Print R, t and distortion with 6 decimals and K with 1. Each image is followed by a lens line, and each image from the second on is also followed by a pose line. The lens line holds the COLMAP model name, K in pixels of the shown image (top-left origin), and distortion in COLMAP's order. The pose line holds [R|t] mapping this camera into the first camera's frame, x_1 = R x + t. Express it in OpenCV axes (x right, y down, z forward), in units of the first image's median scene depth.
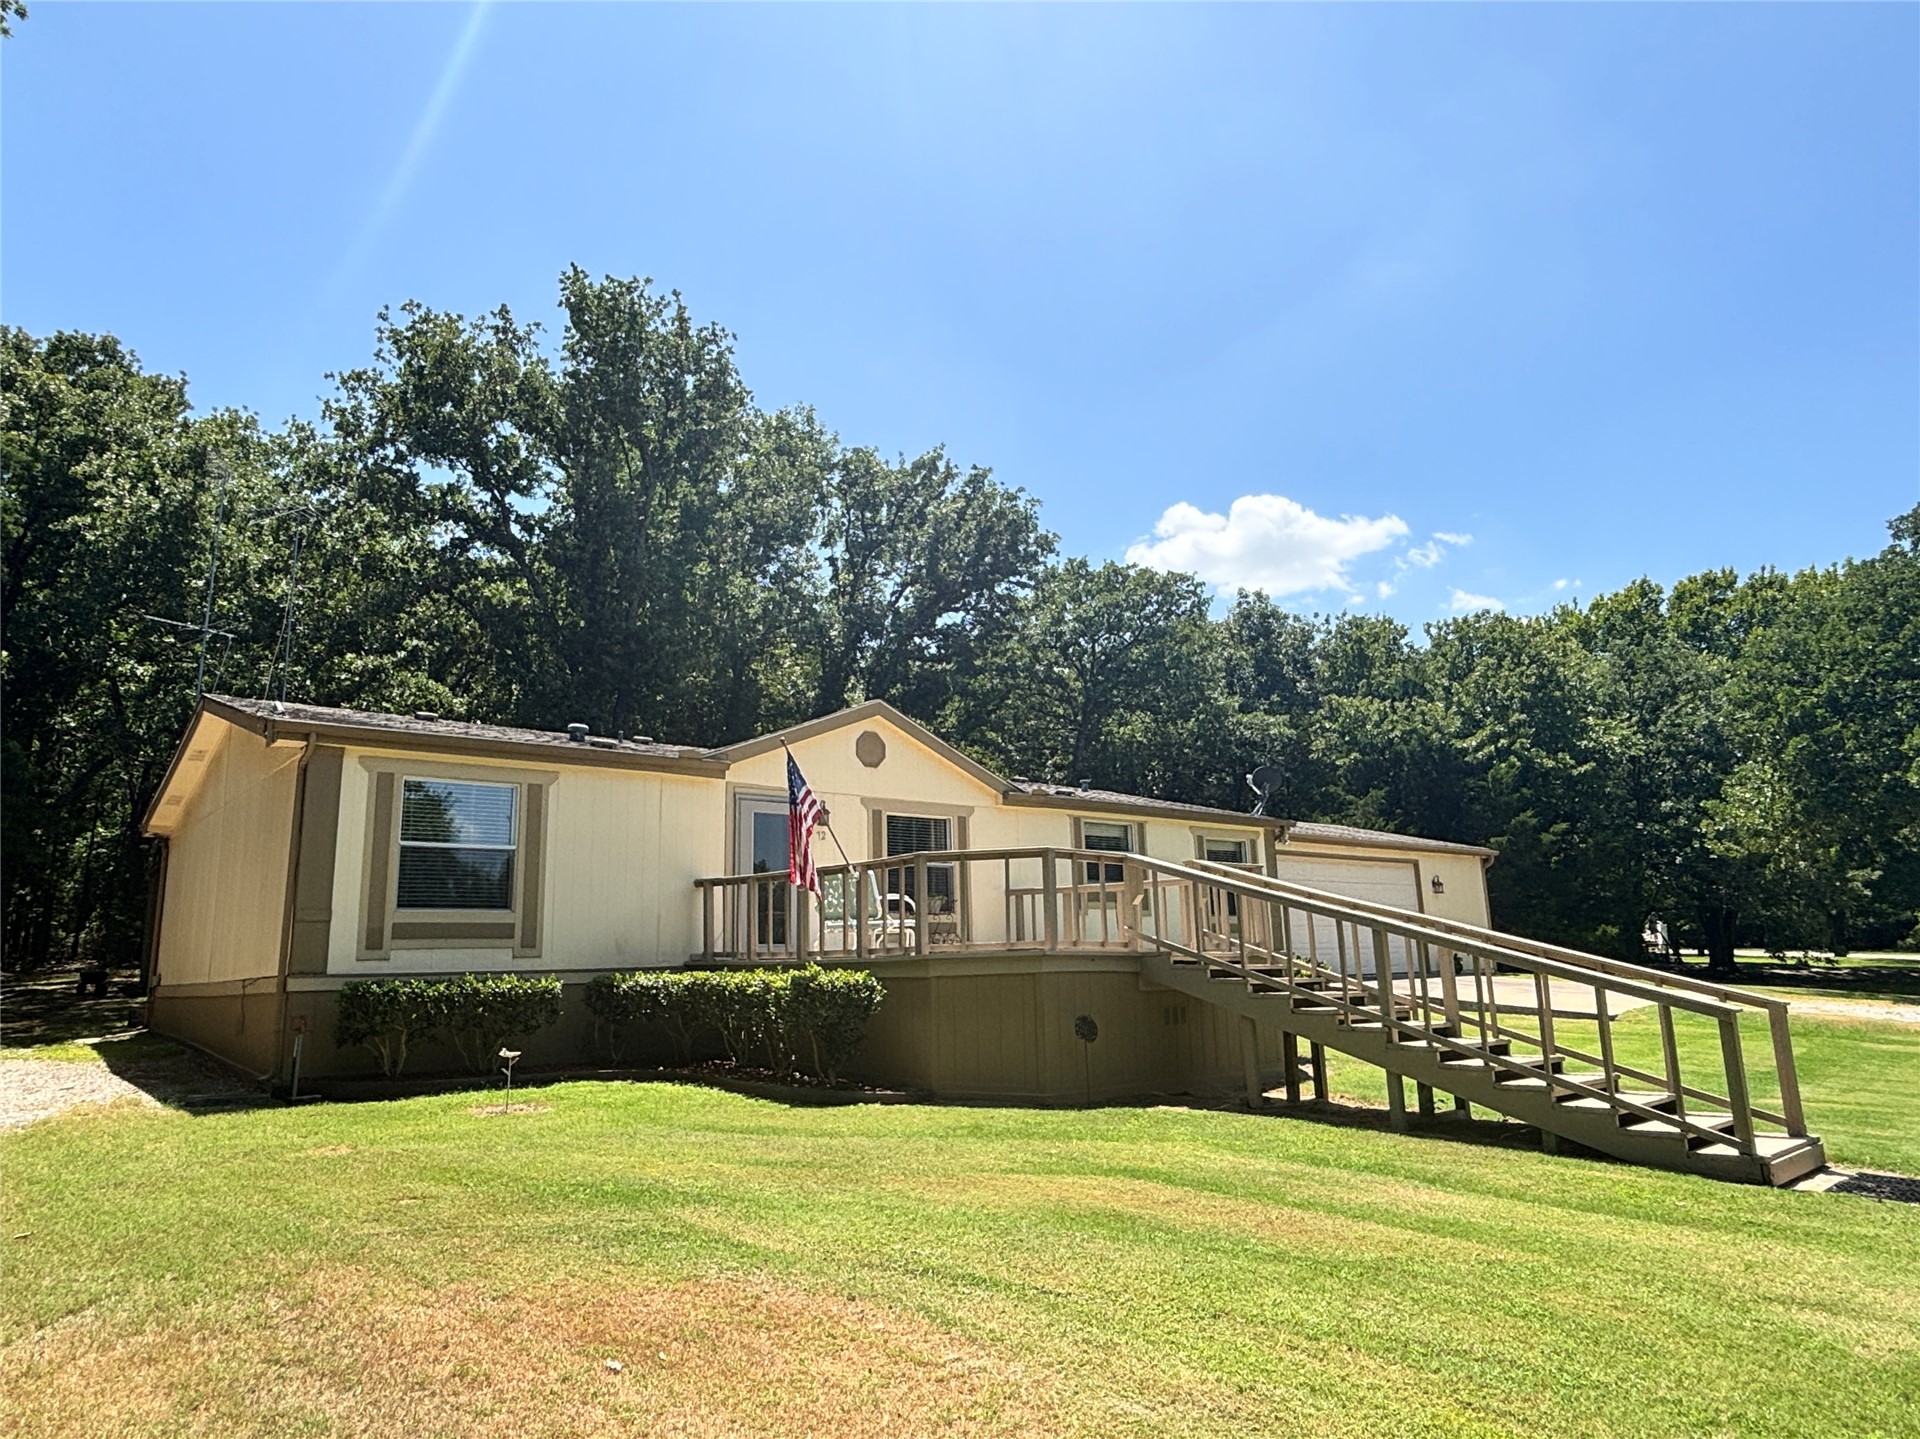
lens RADIAL K [[1147.9, 0, 960.0], [0, 1147.9, 719.5], [0, 0, 1]] dist [-0.004258, -0.000365]
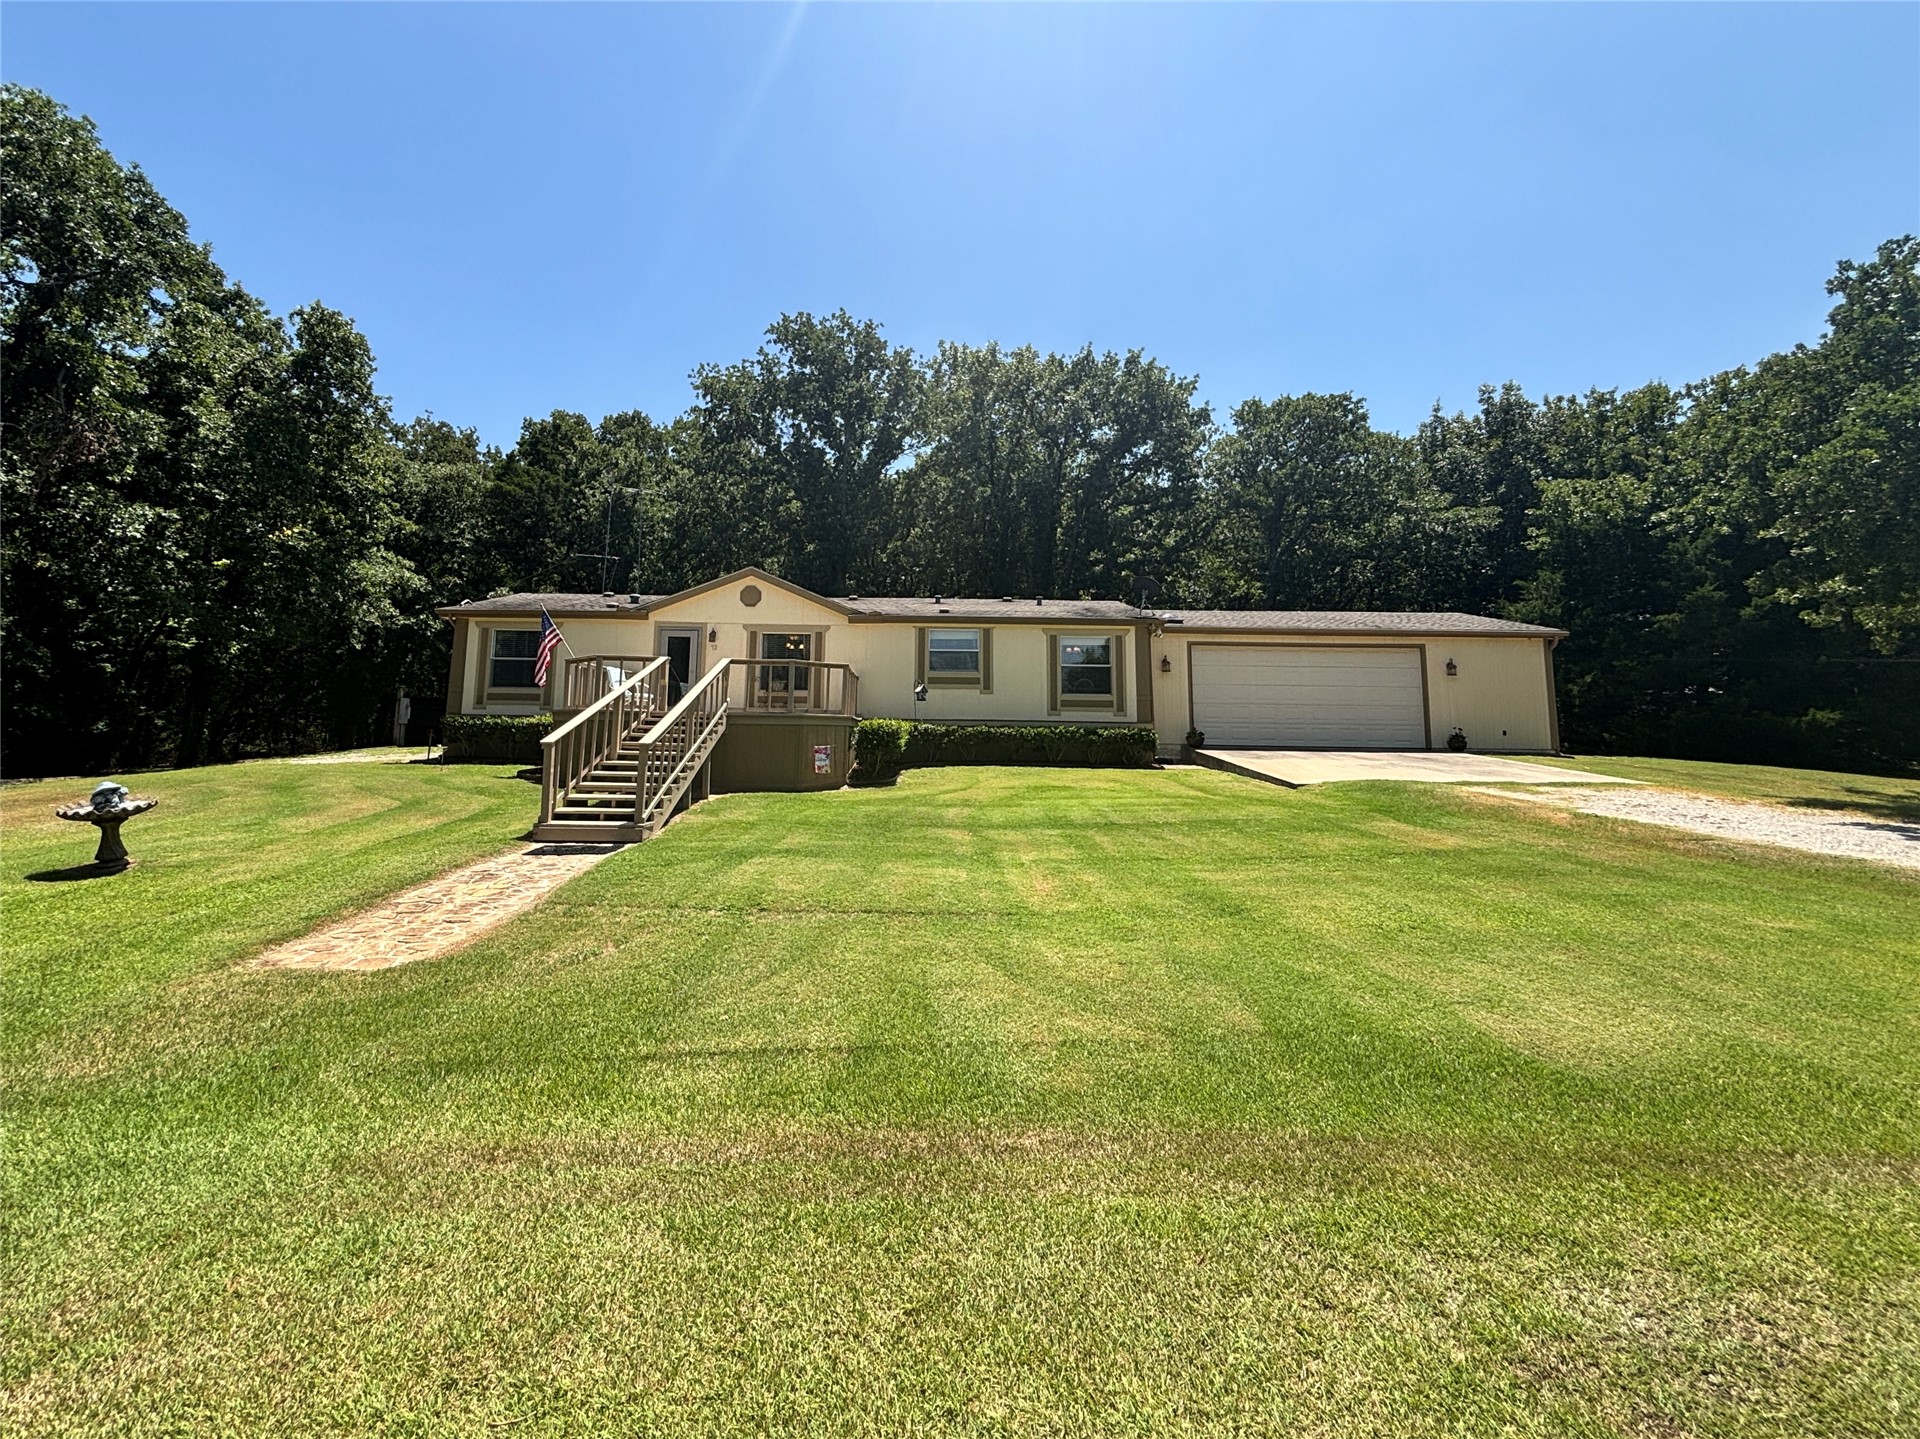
lens RADIAL K [[768.7, 0, 960.0], [0, 768.7, 719.5], [0, 0, 1]] dist [0.021036, -0.007082]
pose [[0.774497, 0.032231, -0.631755, 0.873529], [0.099741, 0.979987, 0.172273, 0.039414], [0.624664, -0.196437, 0.755782, 0.285763]]
